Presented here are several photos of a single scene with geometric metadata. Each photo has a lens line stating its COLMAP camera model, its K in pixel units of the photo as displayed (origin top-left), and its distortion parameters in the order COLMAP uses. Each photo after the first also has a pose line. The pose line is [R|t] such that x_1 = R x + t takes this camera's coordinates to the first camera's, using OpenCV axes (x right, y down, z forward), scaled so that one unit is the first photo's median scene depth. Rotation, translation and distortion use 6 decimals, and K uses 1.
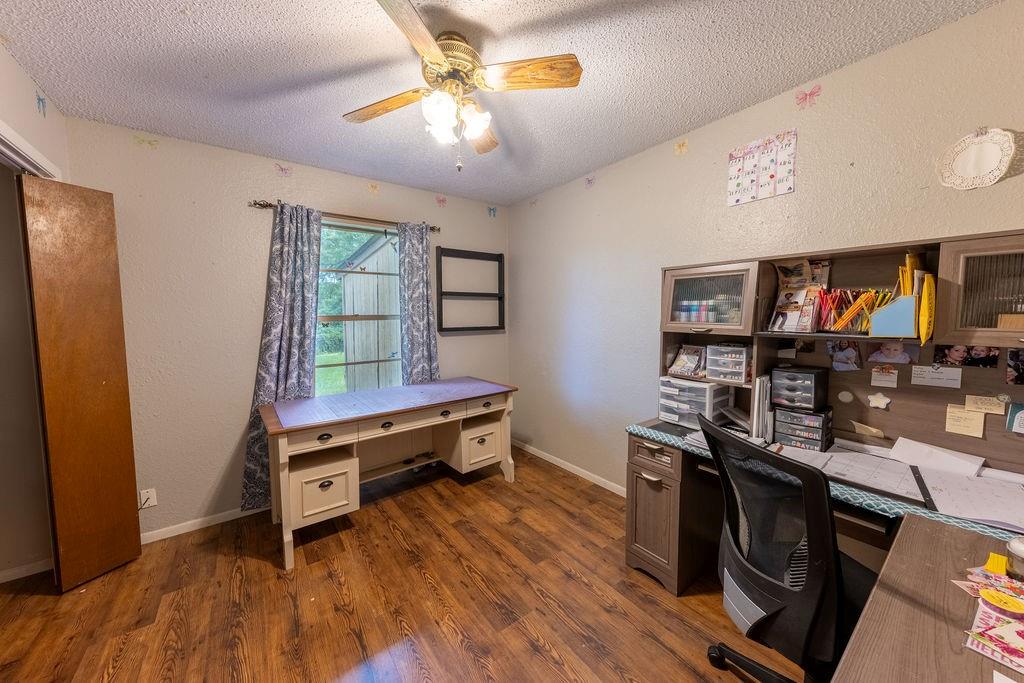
lens RADIAL K [[352.0, 0, 511.0], [0, 352.0, 339.7], [0, 0, 1]] dist [0.001808, -0.002670]
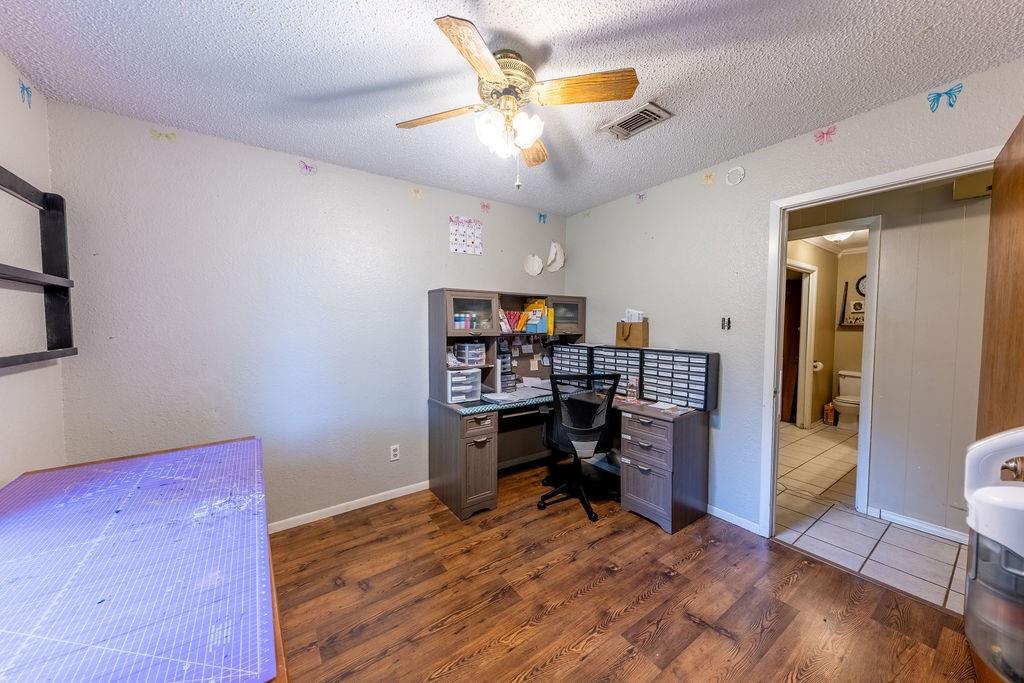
lens RADIAL K [[352.0, 0, 511.0], [0, 352.0, 339.7], [0, 0, 1]] dist [0.001808, -0.002670]
pose [[0.038046, -0.042202, 0.998384, -1.003335], [0.073650, 0.996509, 0.039316, -0.052450], [-0.996558, 0.072035, 0.041021, 0.812646]]
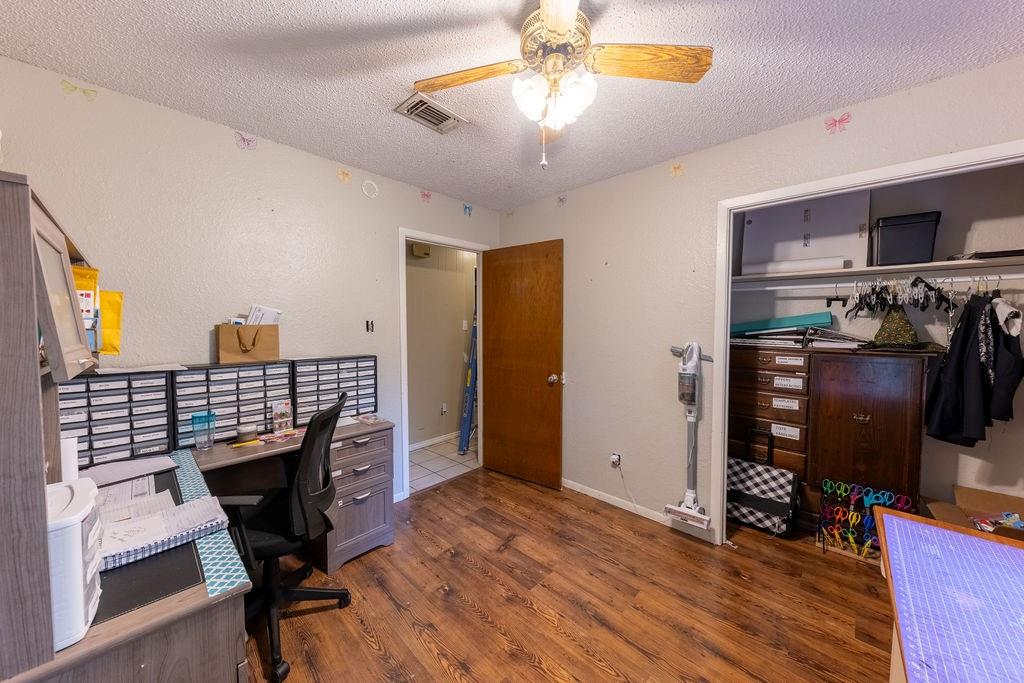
lens RADIAL K [[352.0, 0, 511.0], [0, 352.0, 339.7], [0, 0, 1]] dist [0.001808, -0.002670]
pose [[-0.987962, 0.010925, -0.154311, 0.068036], [-0.006787, 0.993482, 0.113787, -0.114050], [0.154548, 0.113465, -0.981448, 1.559638]]
